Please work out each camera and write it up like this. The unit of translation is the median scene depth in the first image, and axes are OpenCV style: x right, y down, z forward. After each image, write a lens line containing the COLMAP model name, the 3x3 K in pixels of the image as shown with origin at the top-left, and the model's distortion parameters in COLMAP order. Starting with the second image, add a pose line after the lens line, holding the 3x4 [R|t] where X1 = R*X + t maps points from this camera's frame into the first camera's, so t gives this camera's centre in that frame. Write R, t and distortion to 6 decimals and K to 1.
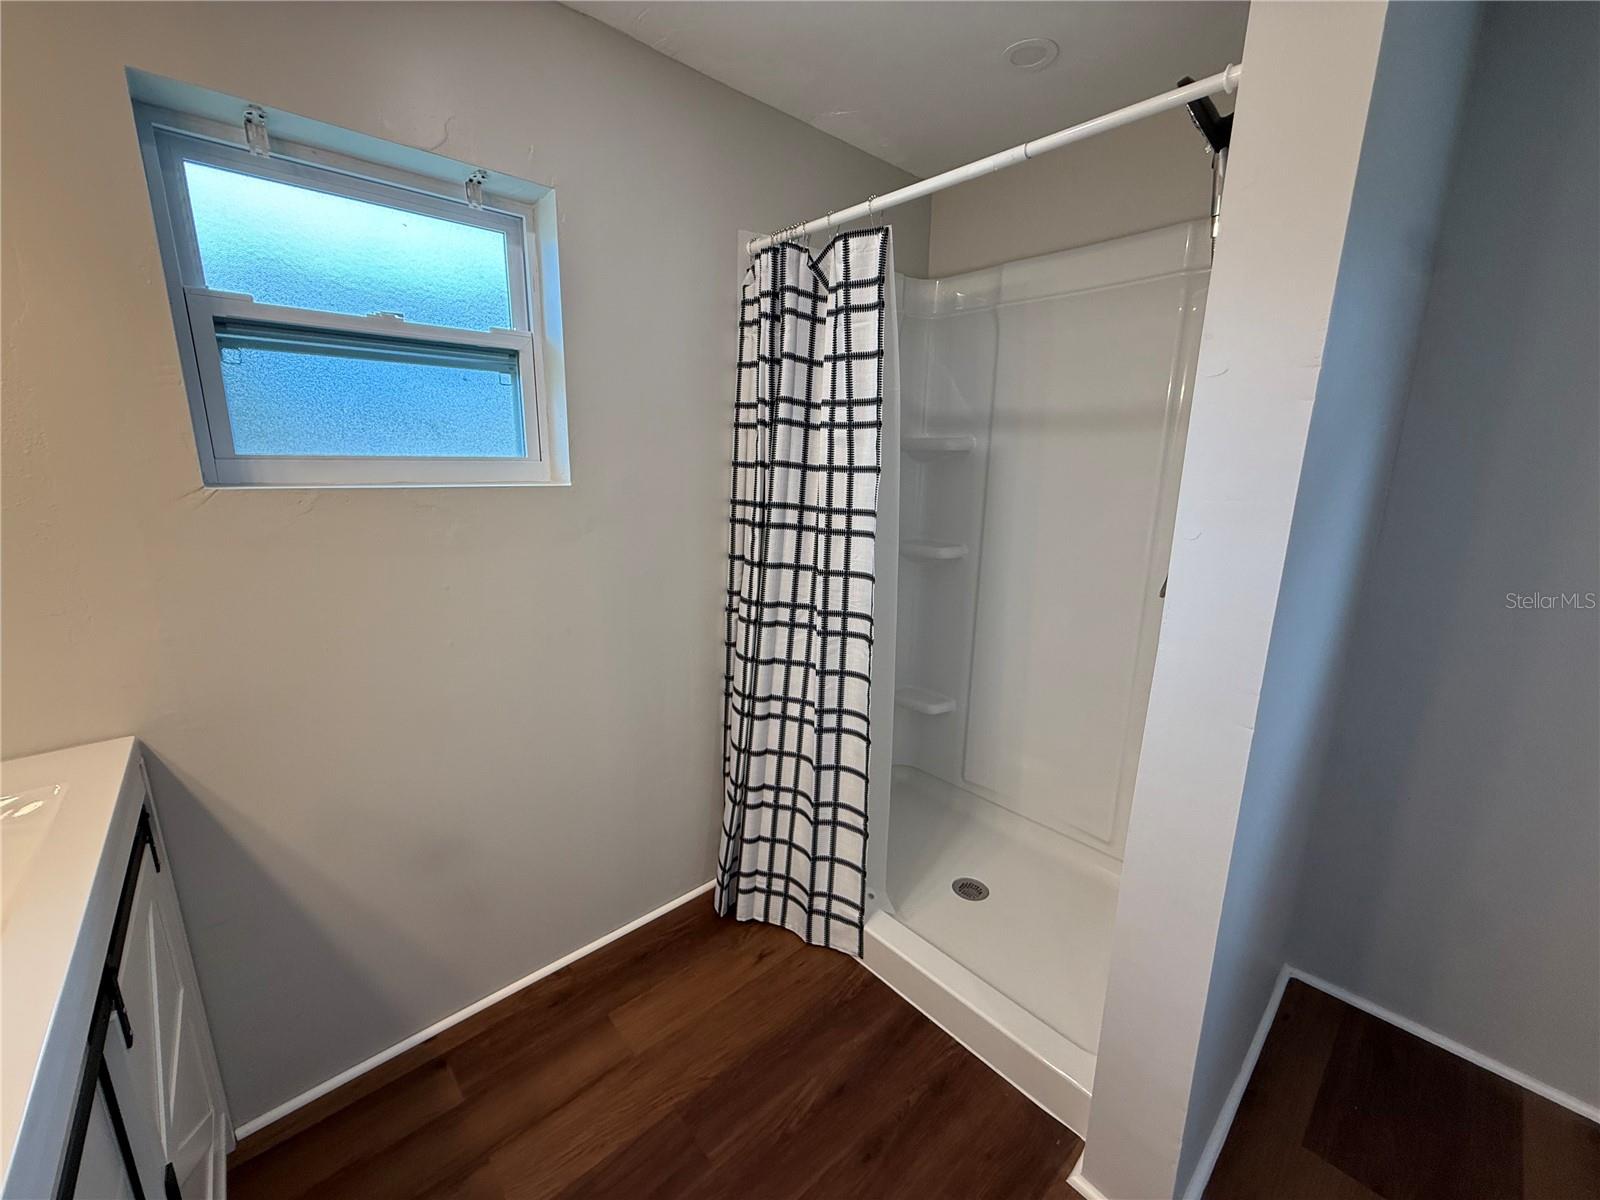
lens RADIAL K [[637.2, 0, 798.4], [0, 637.2, 599.0], [0, 0, 1]] dist [-0.000084, 0.000429]
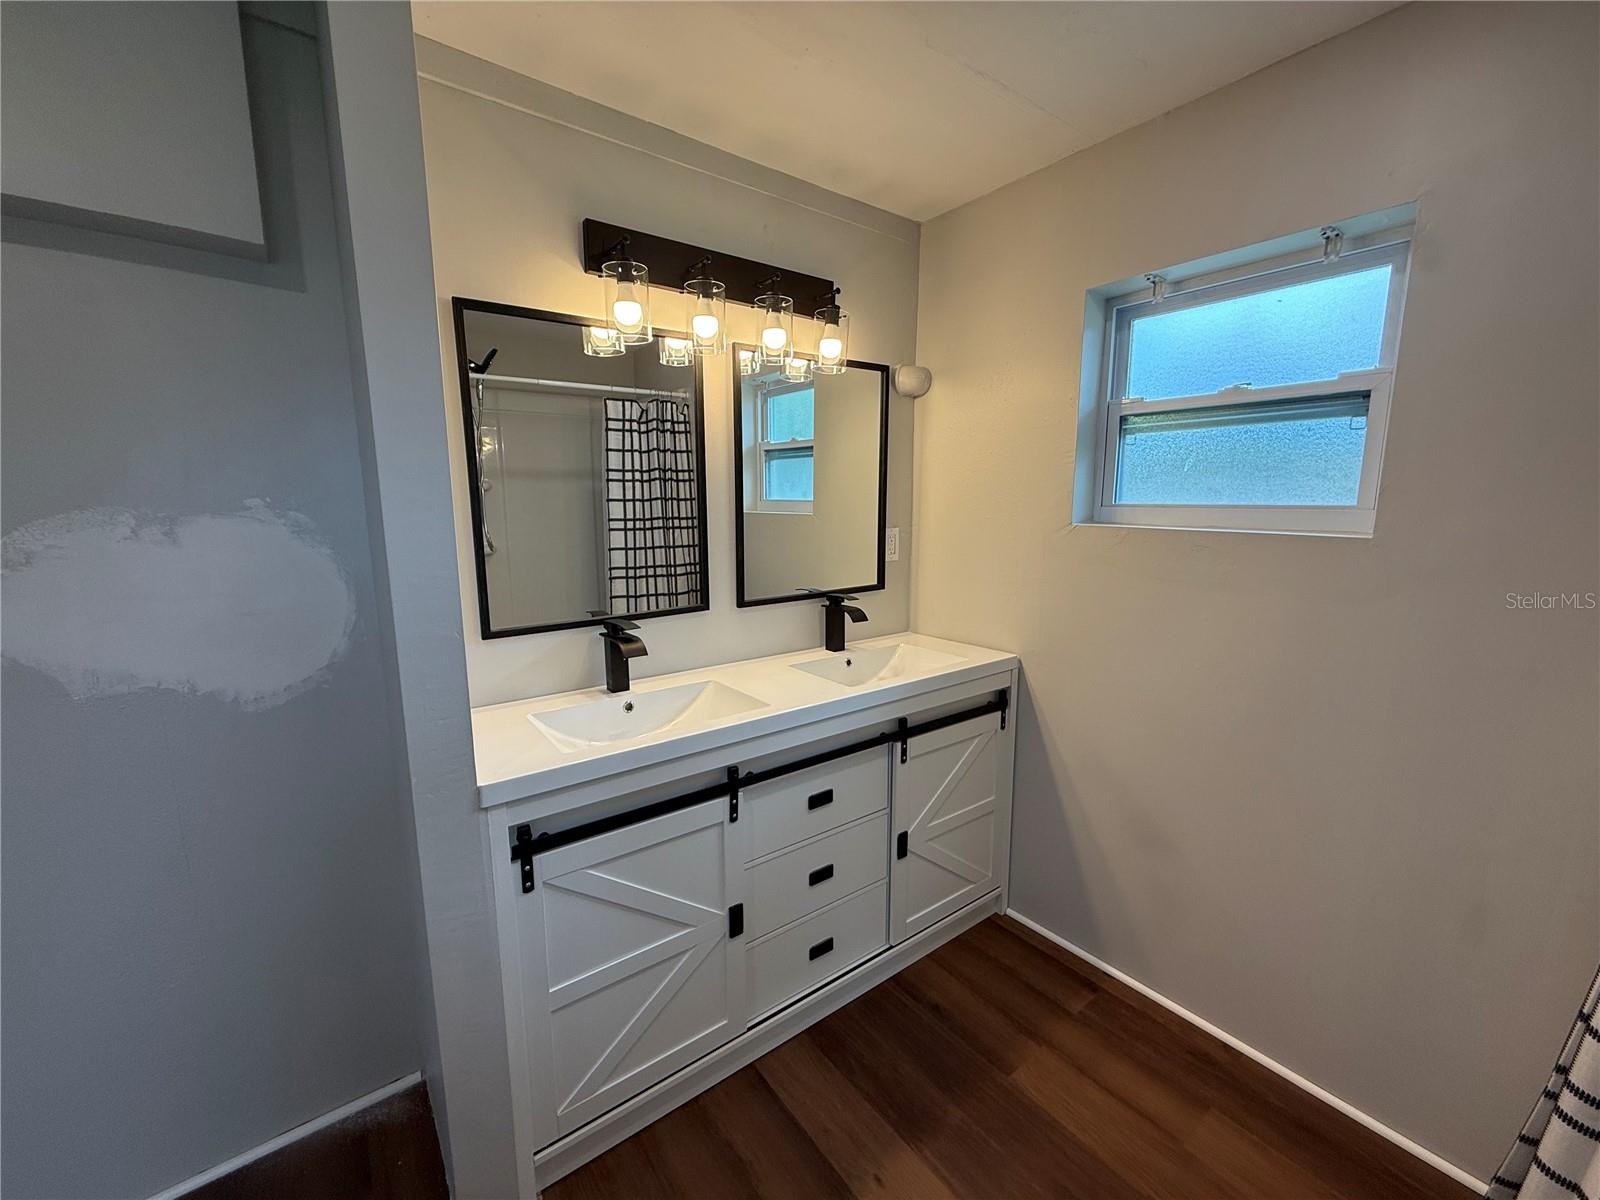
lens RADIAL K [[637.2, 0, 800.8], [0, 637.2, 597.6], [0, 0, 1]] dist [-0.000084, 0.000429]
pose [[-0.086400, 0.144065, -0.985789, 0.568695], [-0.214035, 0.963700, 0.159596, -0.074804], [0.972997, 0.224782, -0.052429, 0.321113]]
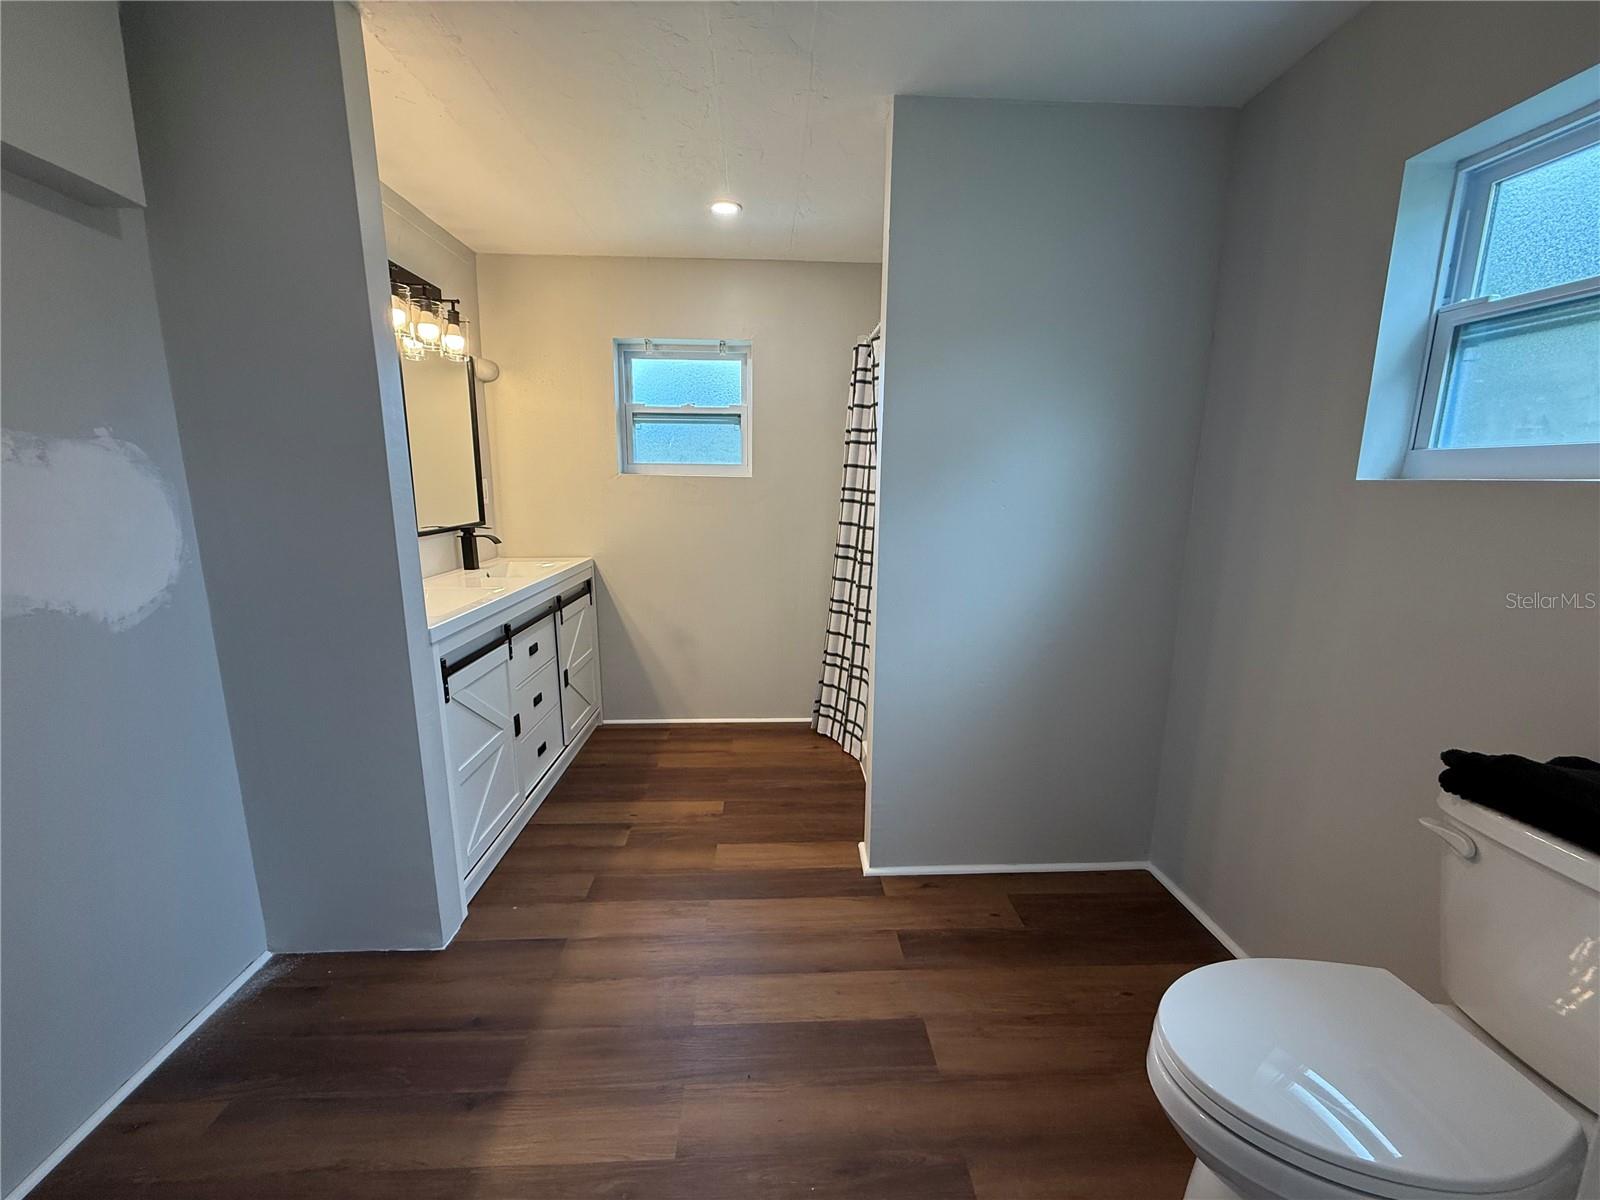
lens RADIAL K [[637.2, 0, 797.2], [0, 637.2, 600.3], [0, 0, 1]] dist [-0.000084, 0.000429]
pose [[0.772252, 0.115655, -0.624701, 1.101240], [-0.137536, 0.990407, 0.013339, 0.170545], [0.620251, 0.075618, 0.780750, -0.493125]]
